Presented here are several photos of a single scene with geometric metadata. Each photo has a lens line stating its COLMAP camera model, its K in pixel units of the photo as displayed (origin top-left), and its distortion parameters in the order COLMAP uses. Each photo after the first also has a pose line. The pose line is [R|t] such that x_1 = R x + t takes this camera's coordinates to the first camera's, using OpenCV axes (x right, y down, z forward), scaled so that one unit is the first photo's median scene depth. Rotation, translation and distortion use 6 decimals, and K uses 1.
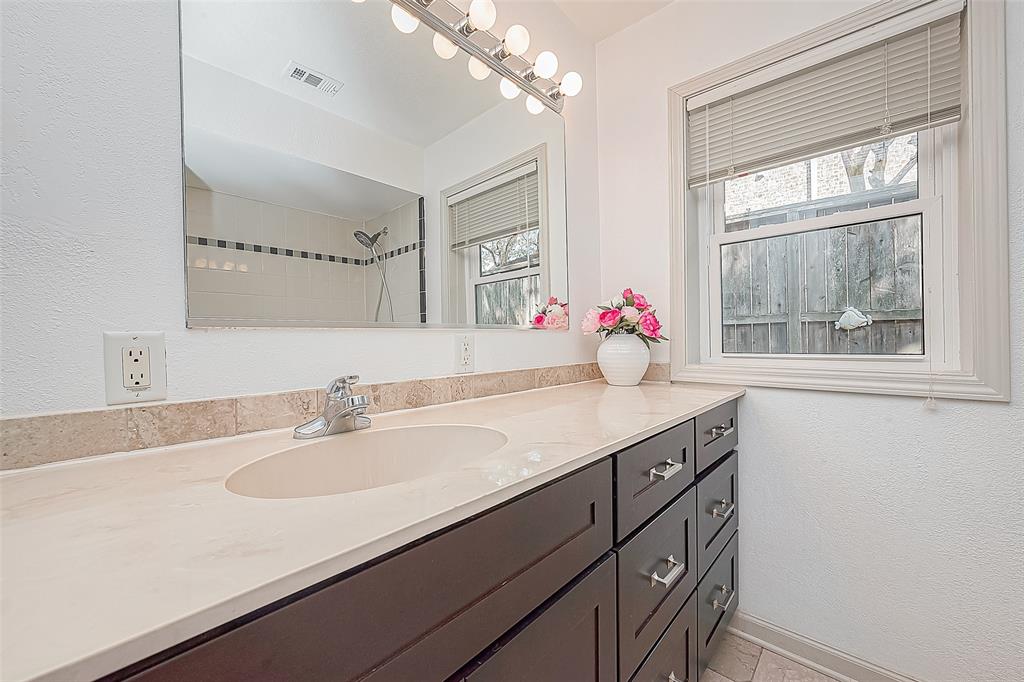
lens RADIAL K [[403.1, 0, 512.0], [0, 403.1, 340.4], [0, 0, 1]] dist [-0.000694, -0.000170]
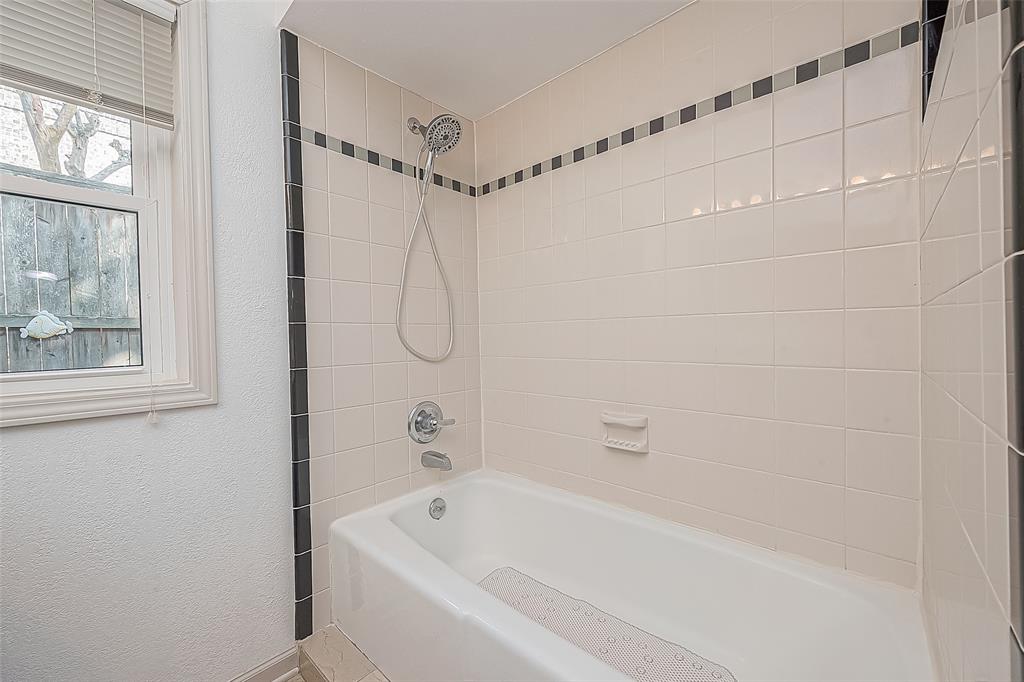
lens RADIAL K [[403.1, 0, 512.0], [0, 403.1, 340.4], [0, 0, 1]] dist [-0.000694, -0.000170]
pose [[0.008497, 0.001403, 0.999963, 0.083250], [0.022164, 0.999753, -0.001591, -0.001125], [-0.999718, 0.022177, 0.008464, 0.112552]]
